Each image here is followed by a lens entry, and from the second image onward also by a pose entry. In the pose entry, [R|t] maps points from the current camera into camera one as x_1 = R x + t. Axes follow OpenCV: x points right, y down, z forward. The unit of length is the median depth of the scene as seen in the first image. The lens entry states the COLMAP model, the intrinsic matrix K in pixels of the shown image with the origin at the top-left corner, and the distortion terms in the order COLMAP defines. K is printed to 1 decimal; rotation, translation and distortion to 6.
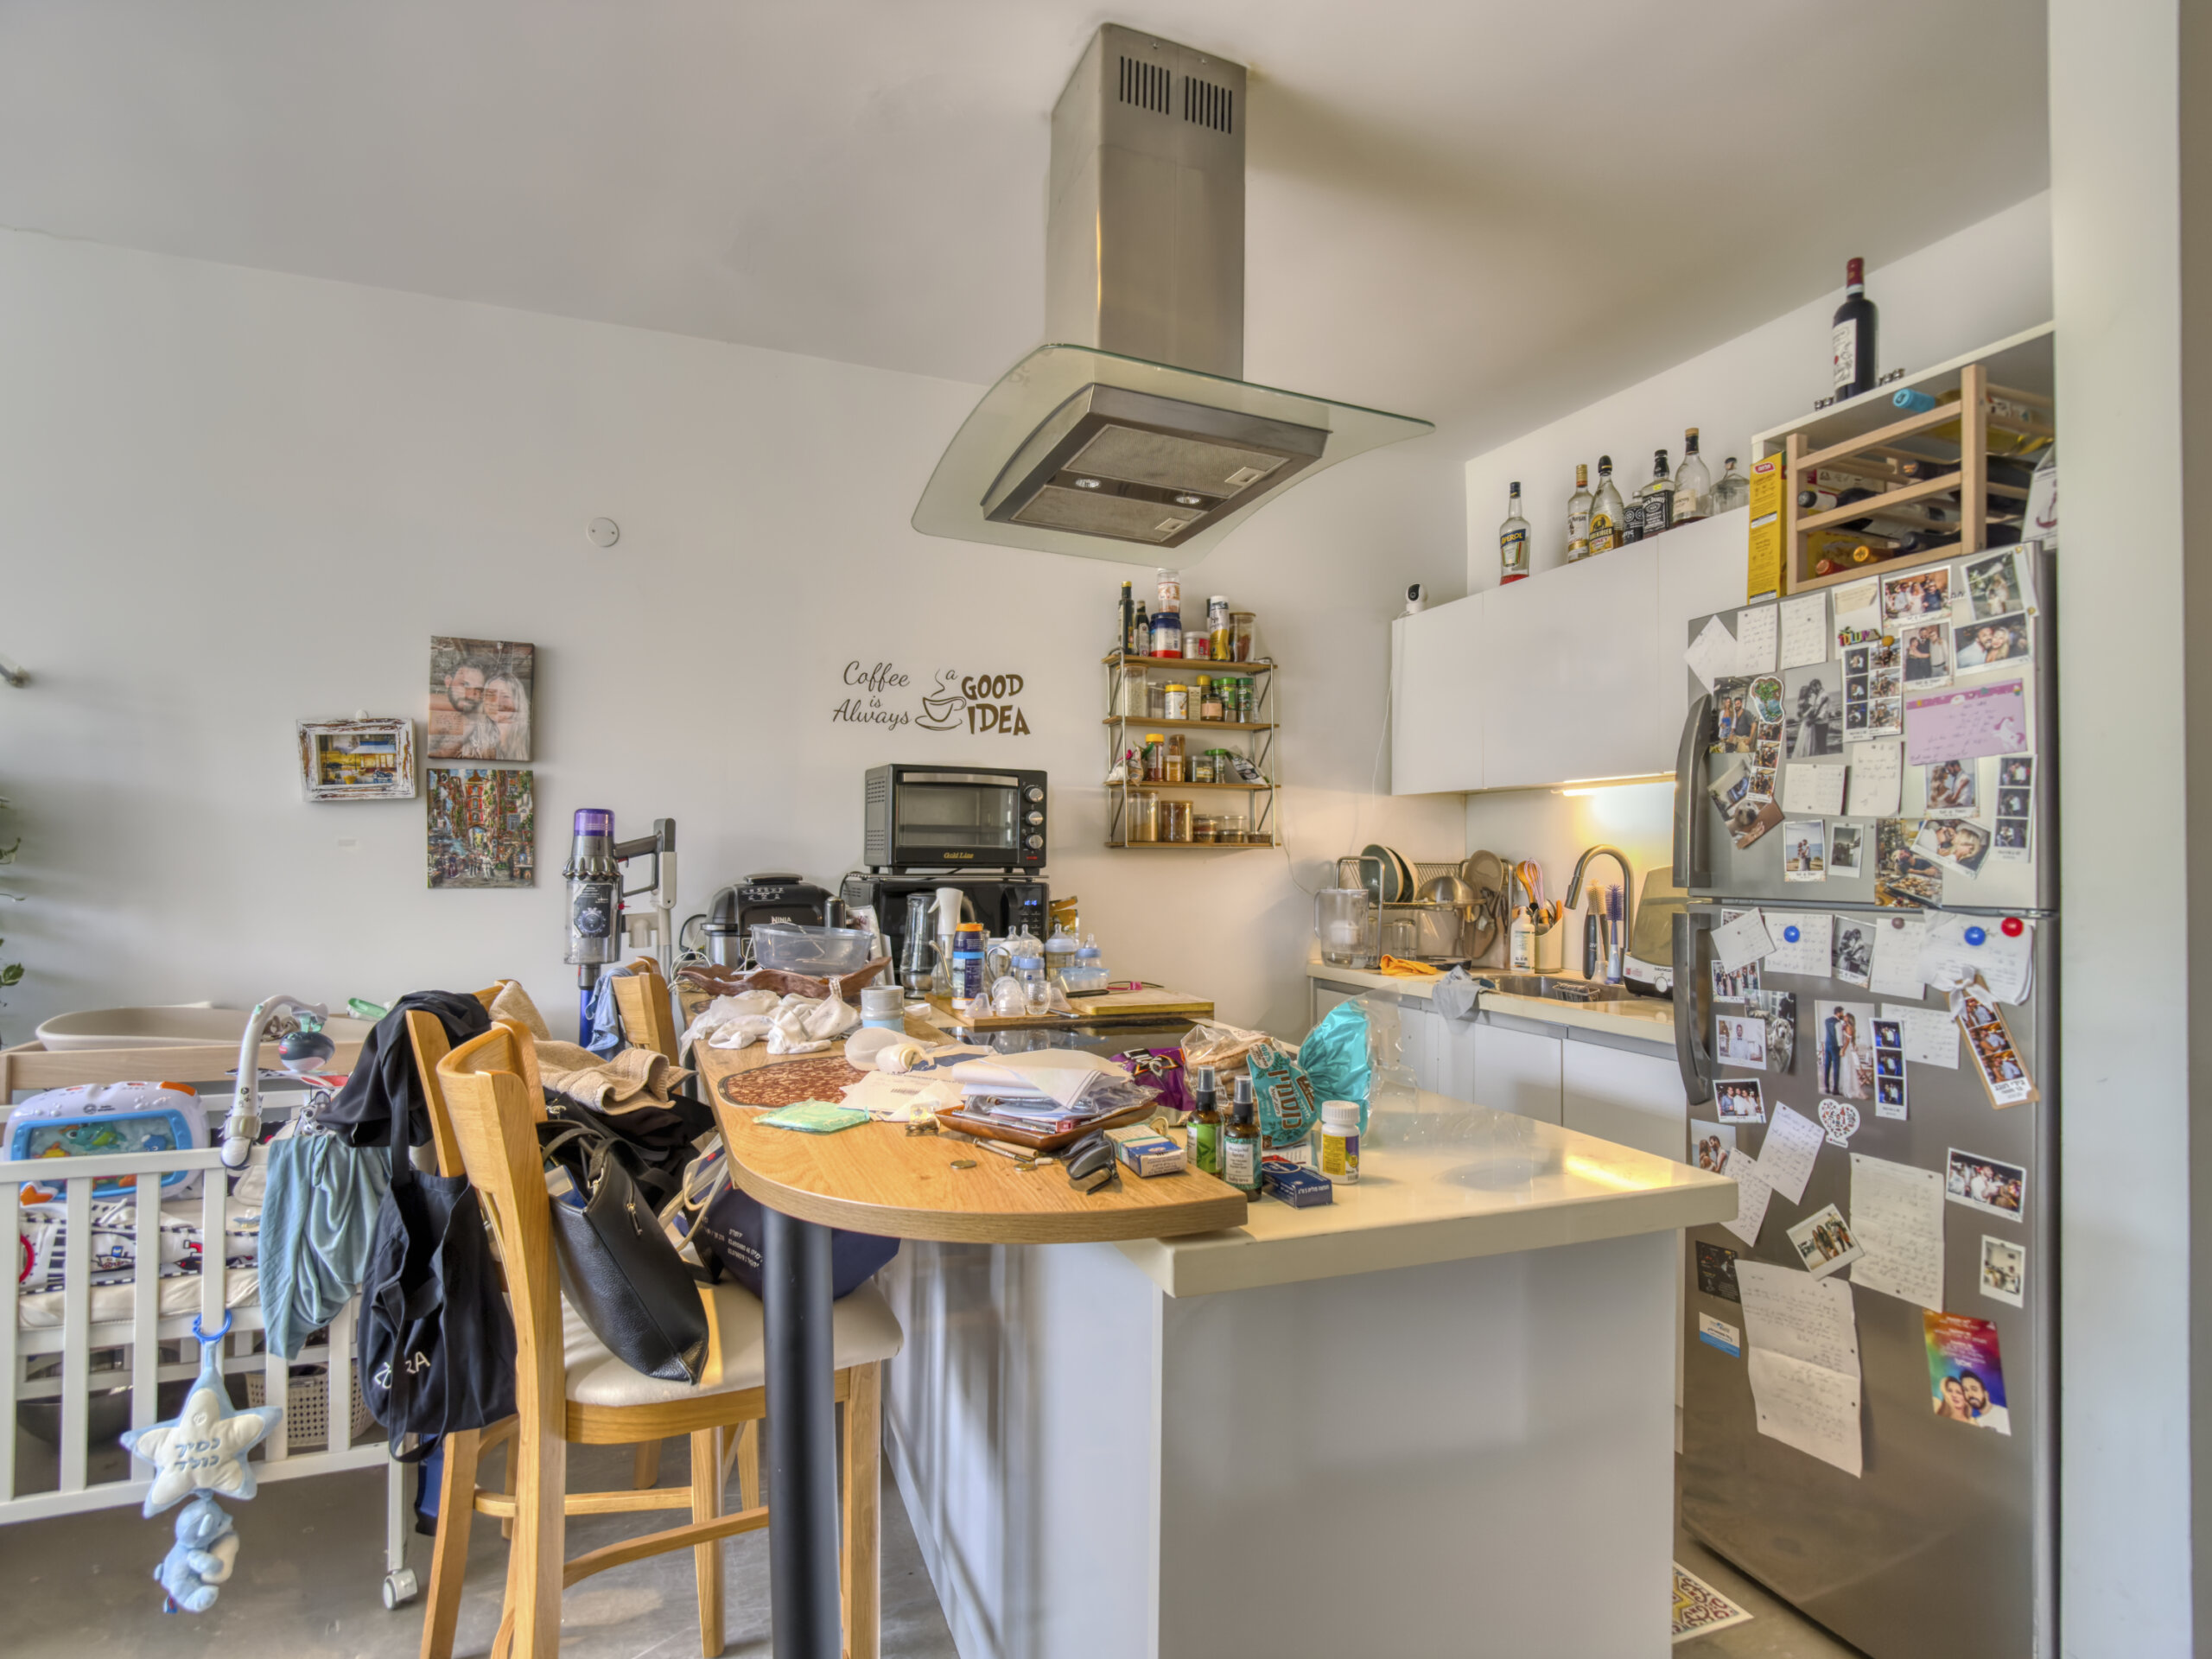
lens RADIAL K [[1168.0, 0, 1106.0], [0, 1168.0, 829.5], [0, 0, 1]] dist [0.007371, -0.018034]
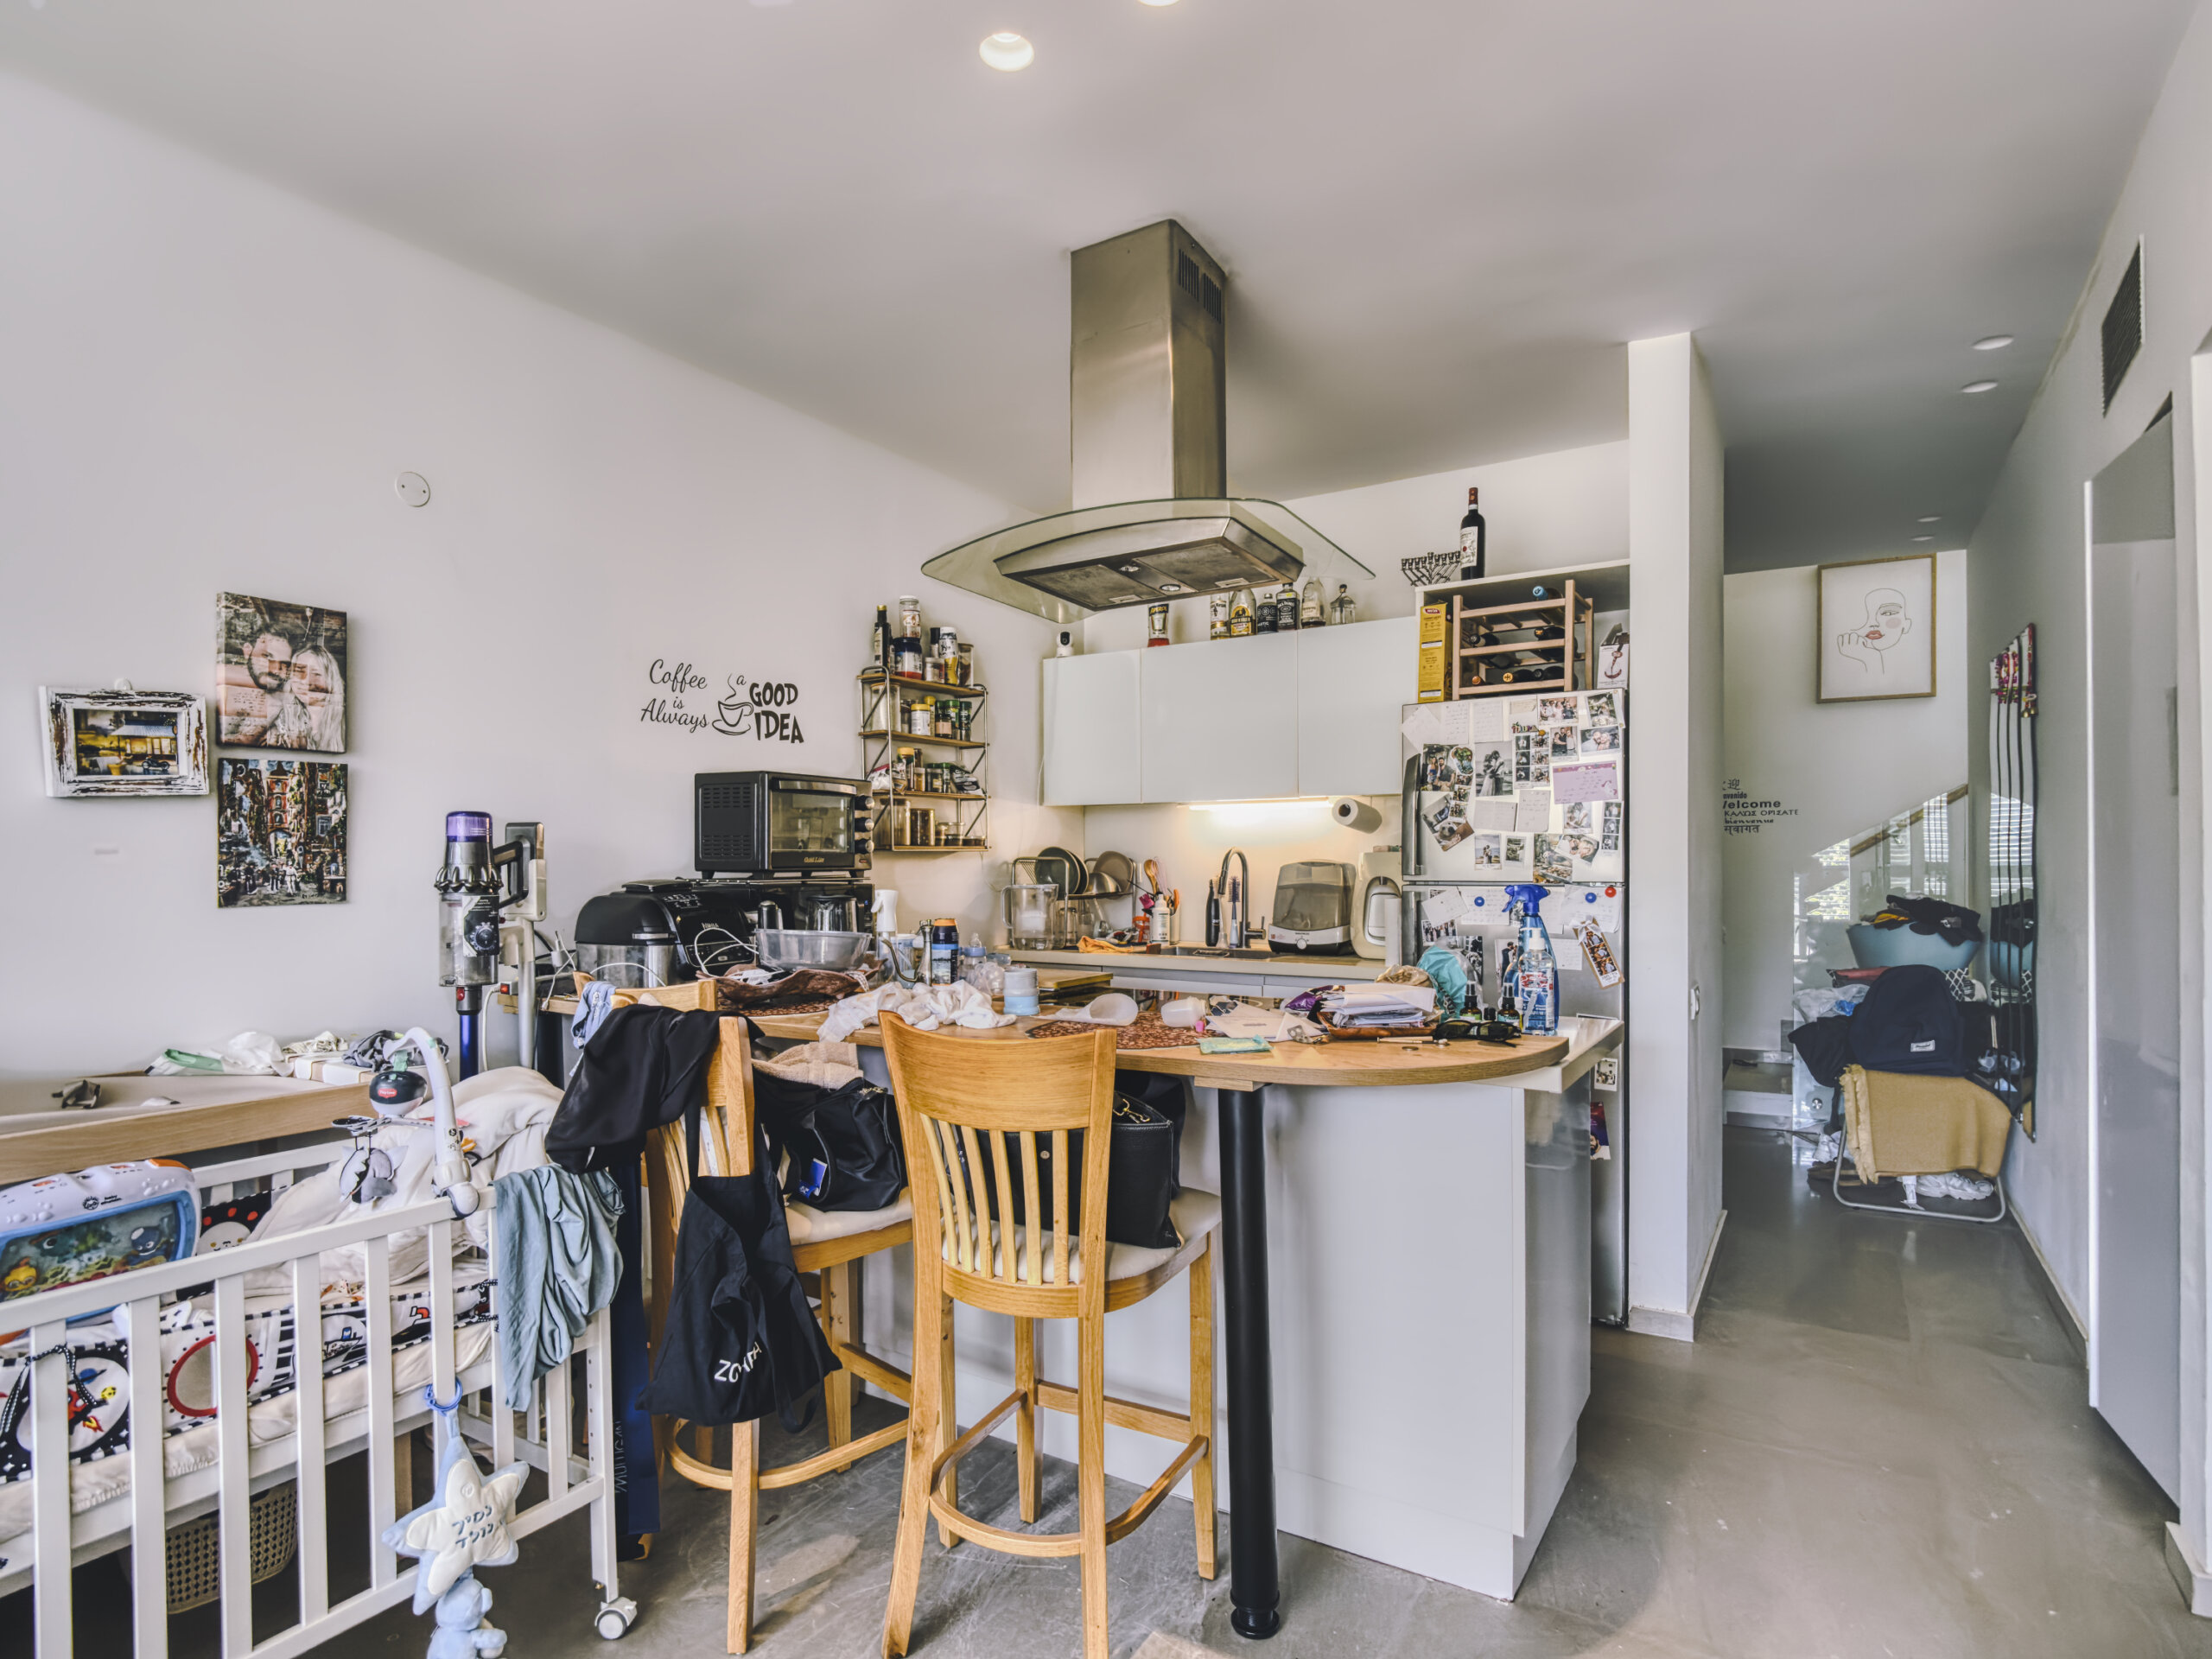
lens RADIAL K [[1208.6, 0, 1111.6], [0, 1208.6, 857.1], [0, 0, 1]] dist [0.004247, -0.028425]
pose [[0.786817, -0.009204, 0.617117, -0.607704], [-0.007032, 0.999690, 0.023875, -0.008180], [-0.617146, -0.023125, 0.786509, -0.024061]]
